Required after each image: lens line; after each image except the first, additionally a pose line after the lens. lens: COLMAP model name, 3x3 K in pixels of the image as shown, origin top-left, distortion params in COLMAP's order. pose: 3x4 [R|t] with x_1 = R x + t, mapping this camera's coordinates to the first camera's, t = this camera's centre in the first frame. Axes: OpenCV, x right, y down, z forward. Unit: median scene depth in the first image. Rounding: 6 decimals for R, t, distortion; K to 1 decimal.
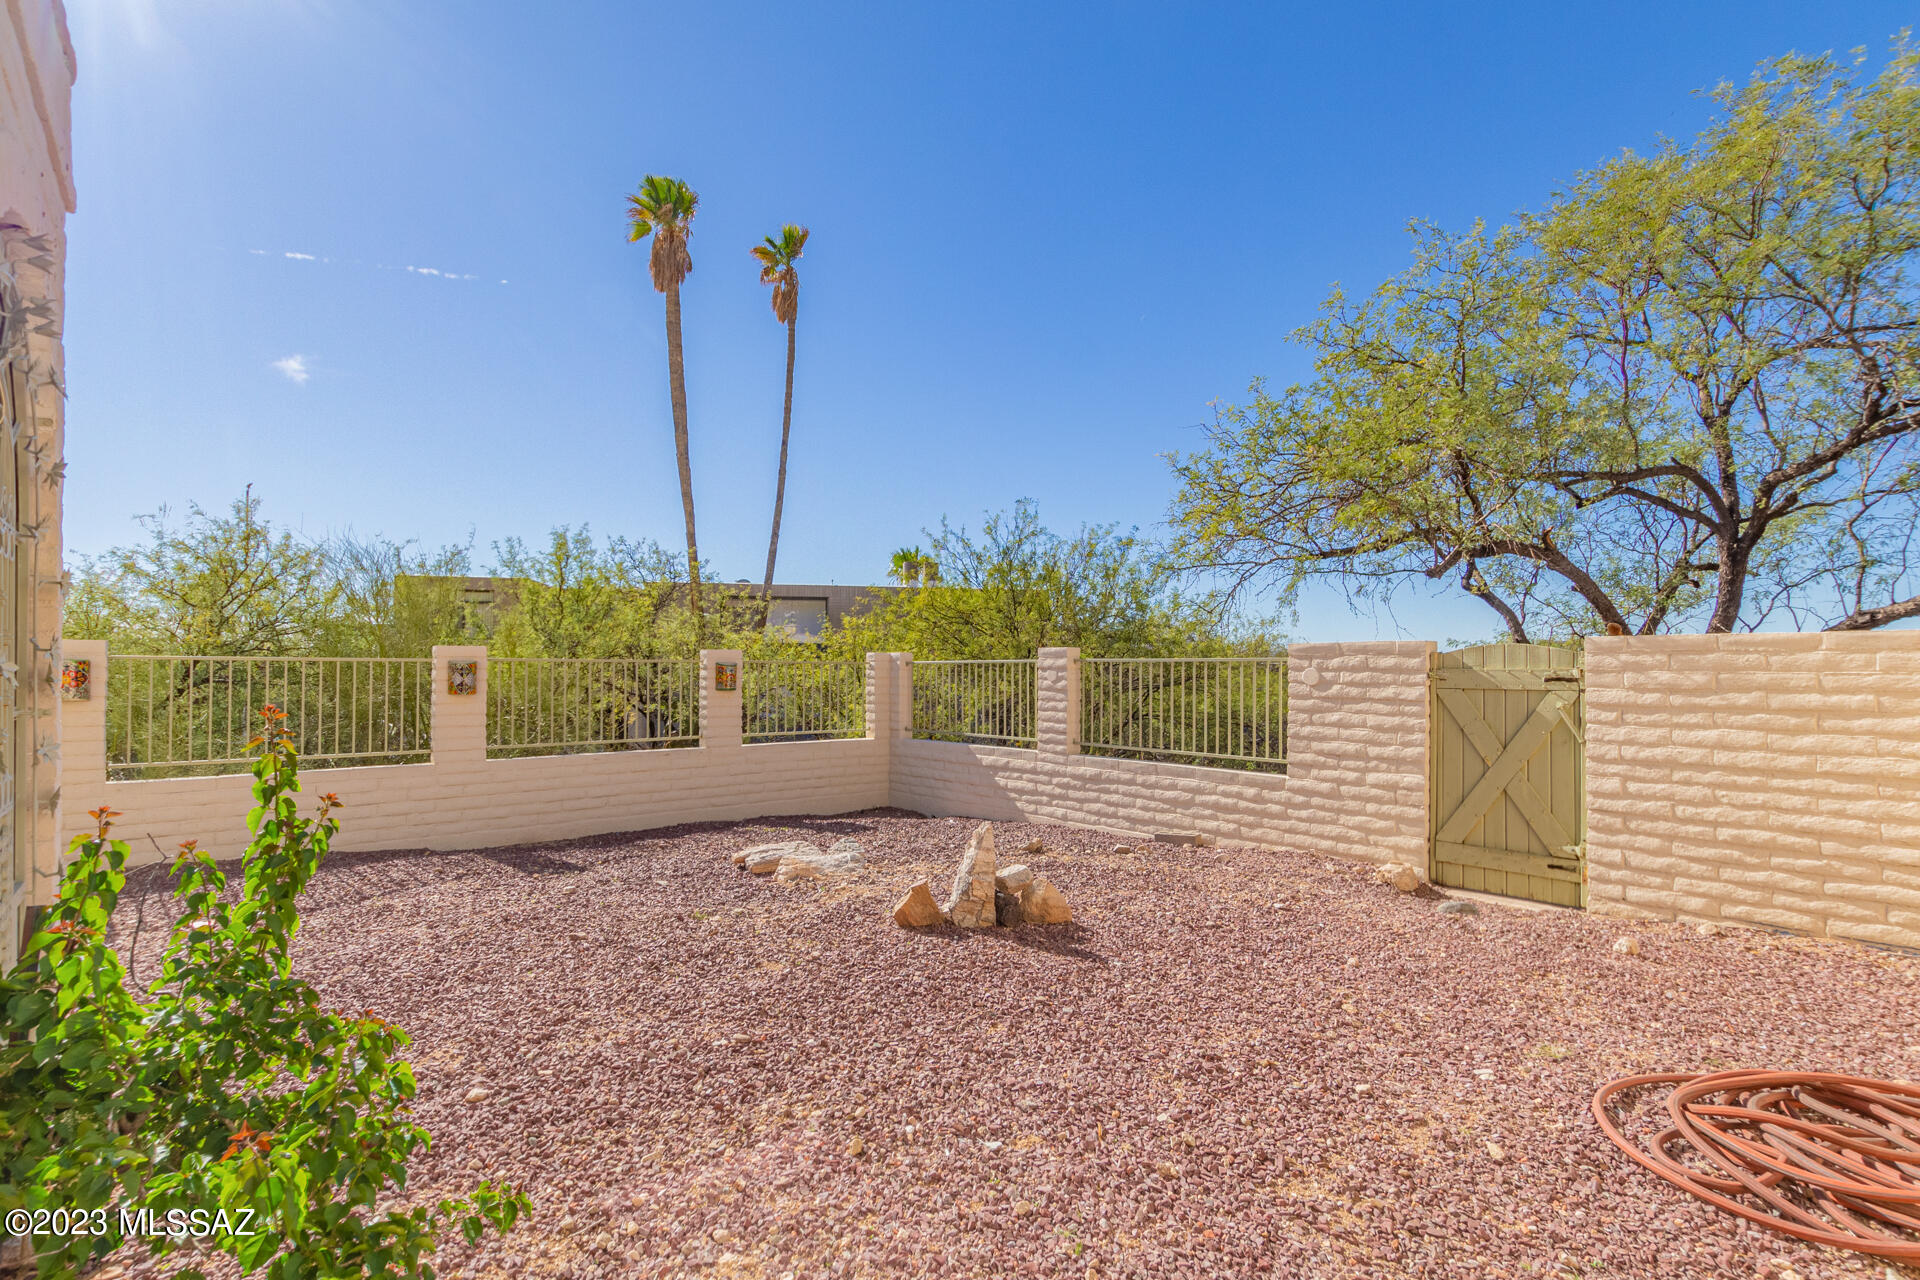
lens RADIAL K [[924.6, 0, 953.8], [0, 924.6, 643.5], [0, 0, 1]] dist [0.002701, 0.000245]
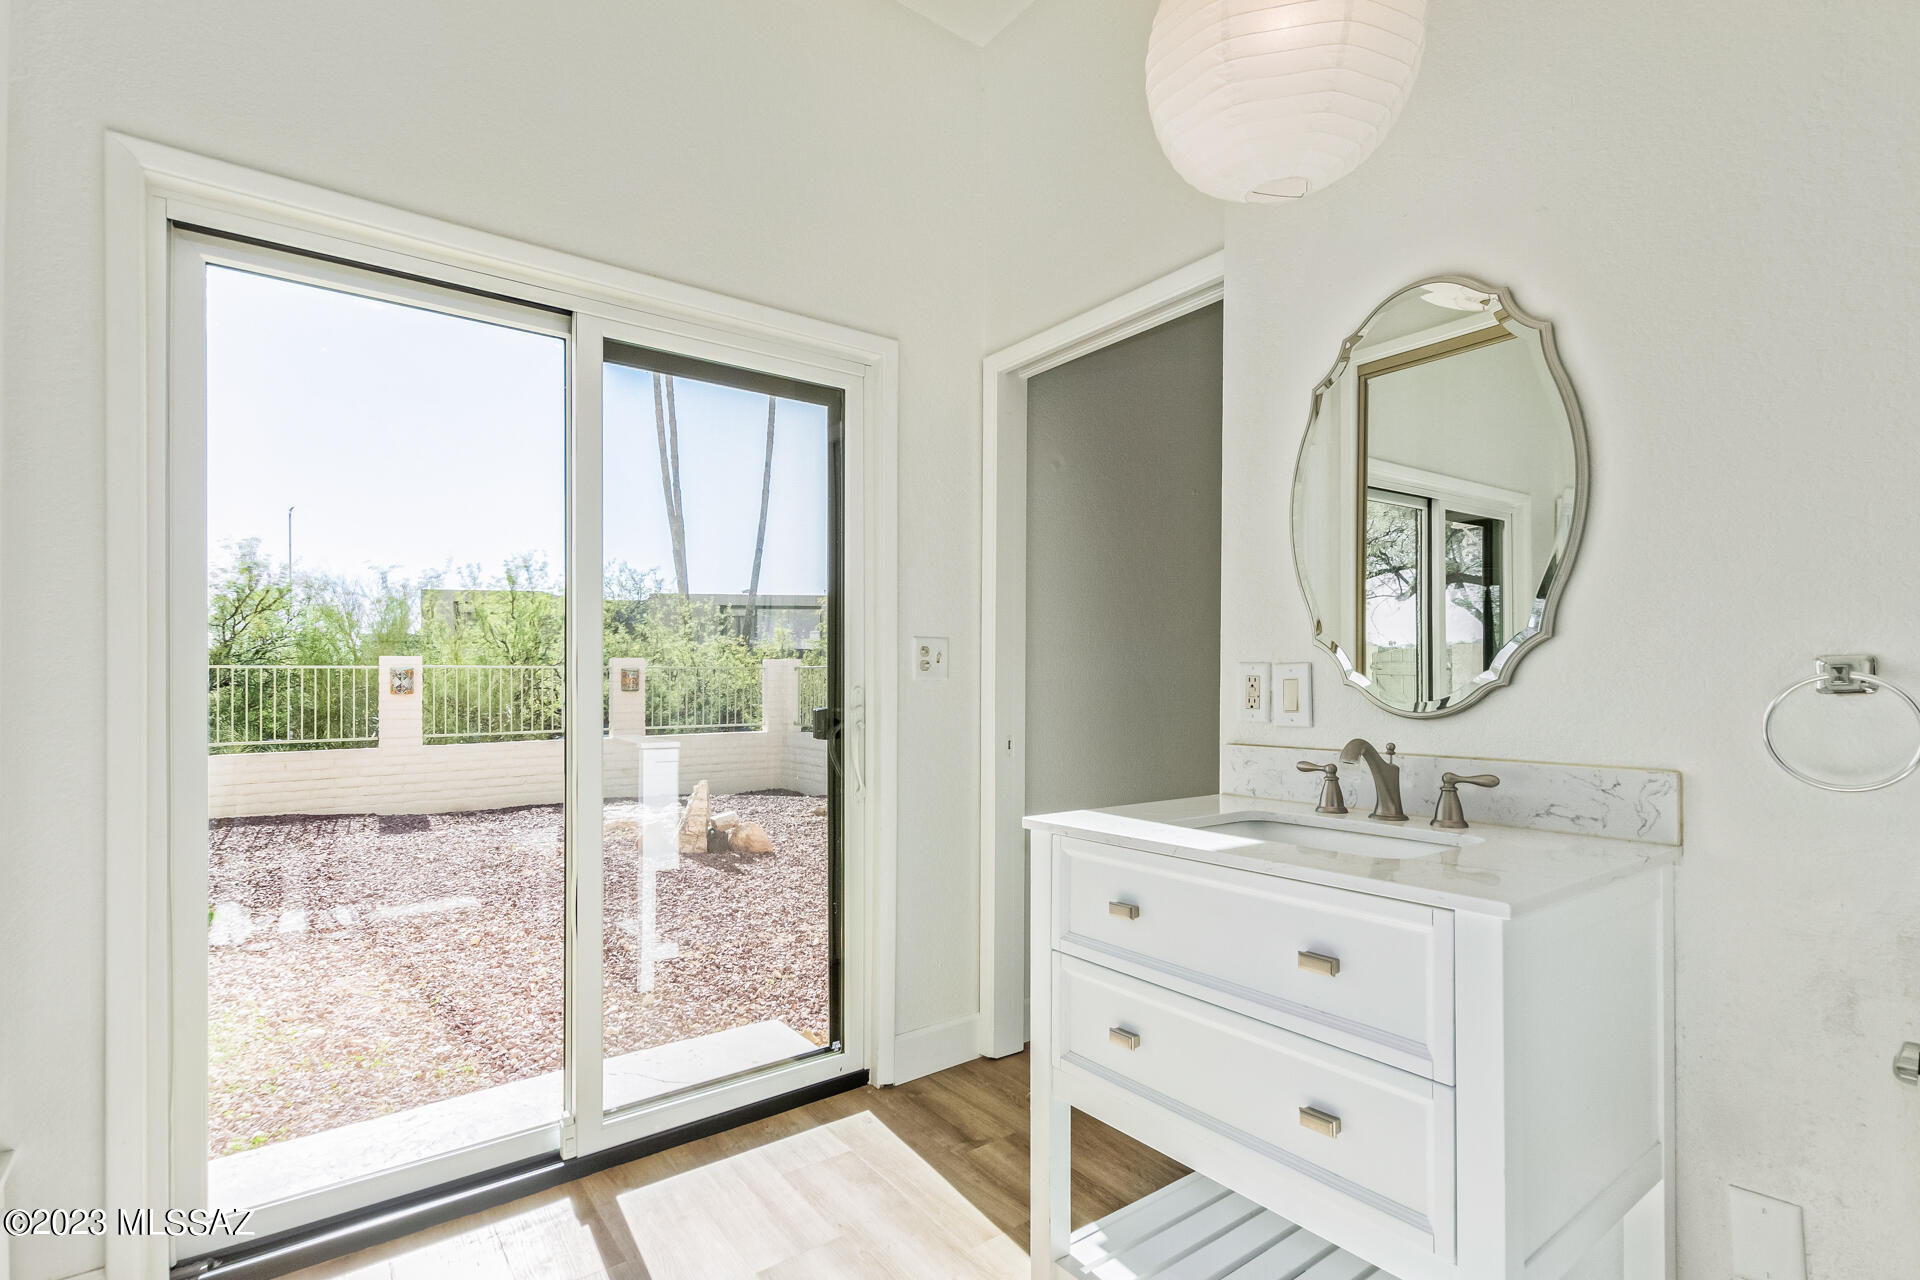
lens RADIAL K [[924.6, 0, 966.7], [0, 924.6, 652.8], [0, 0, 1]] dist [0.002701, 0.000245]
pose [[0.999119, -0.005049, -0.041663, 0.294499], [0.005327, 0.999964, 0.006573, -0.006310], [0.041629, -0.006789, 0.999110, -0.238143]]
